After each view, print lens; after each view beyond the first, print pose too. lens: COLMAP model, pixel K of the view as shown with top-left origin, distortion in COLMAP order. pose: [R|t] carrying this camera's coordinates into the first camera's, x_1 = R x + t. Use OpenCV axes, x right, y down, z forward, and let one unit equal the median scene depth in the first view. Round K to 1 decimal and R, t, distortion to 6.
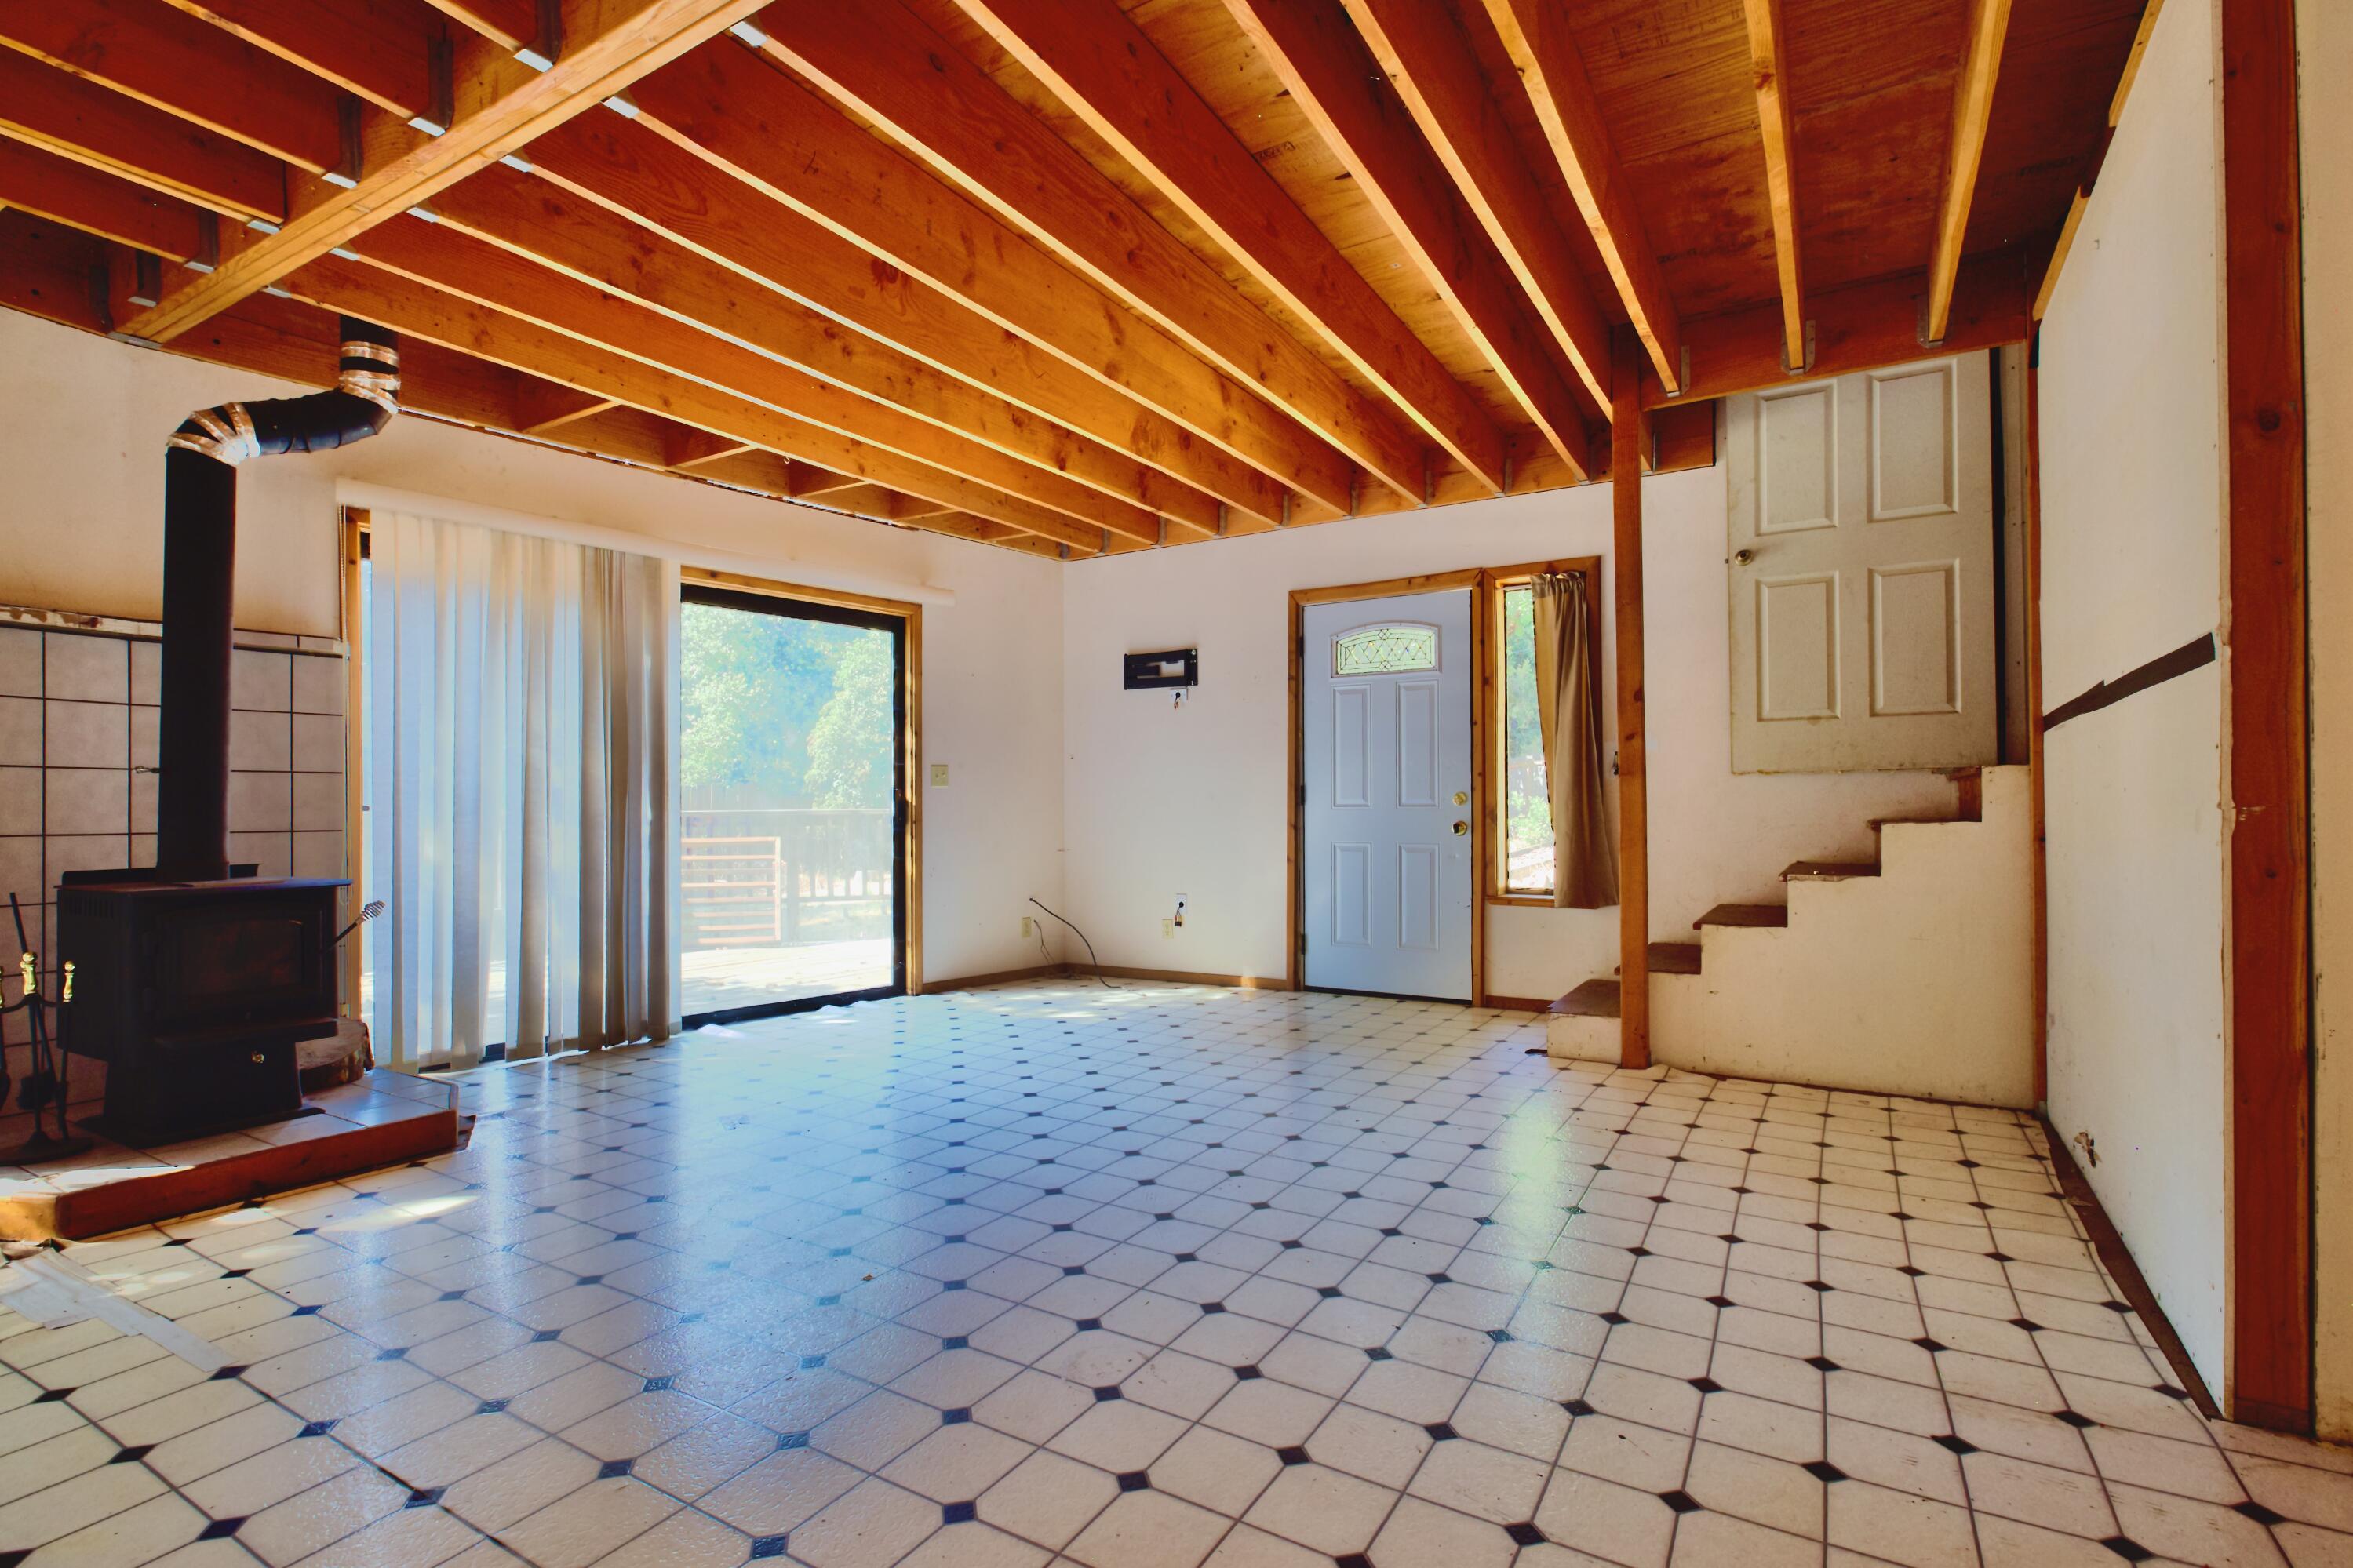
lens RADIAL K [[1121.4, 0, 1171.4], [0, 1121.4, 802.7], [0, 0, 1]] dist [0.008020, 0.000306]
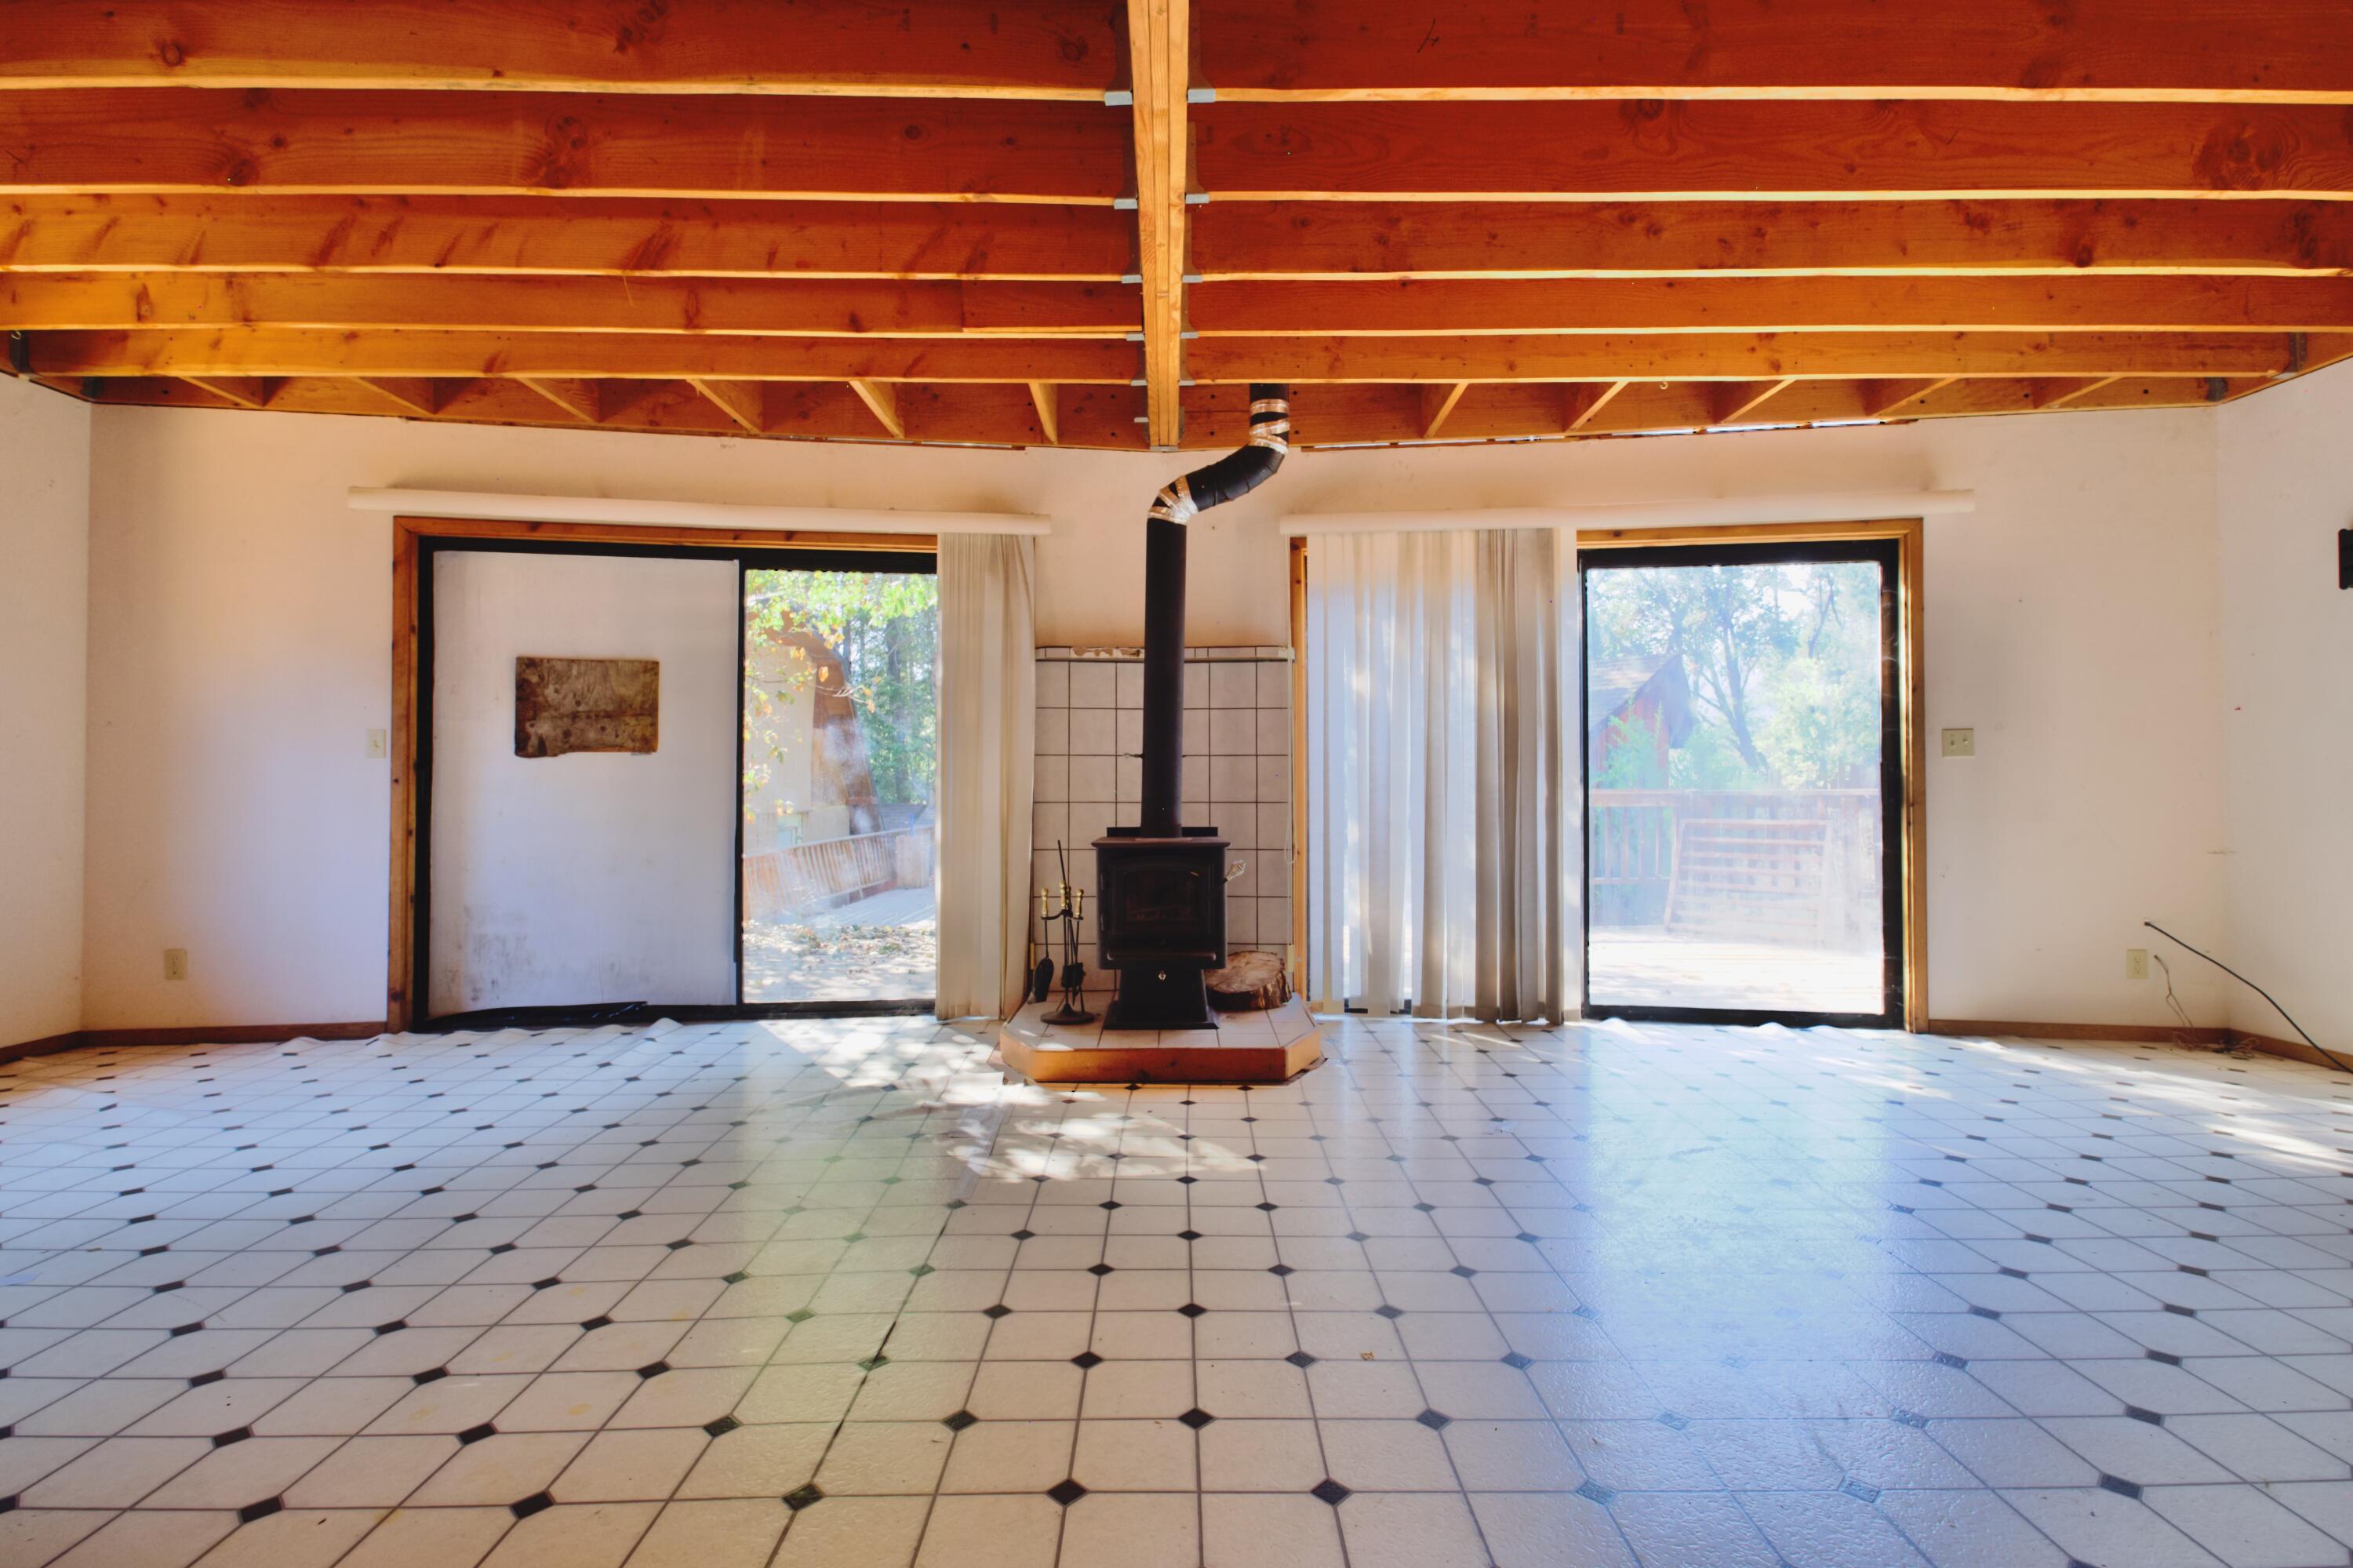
lens RADIAL K [[1061.1, 0, 1178.0], [0, 1061.1, 767.1], [0, 0, 1]] dist [-0.000899, -0.000425]
pose [[0.521044, -0.011756, -0.853449, 0.168580], [0.000687, 0.999911, -0.013355, 0.001737], [0.853530, 0.006372, 0.521005, 0.265483]]
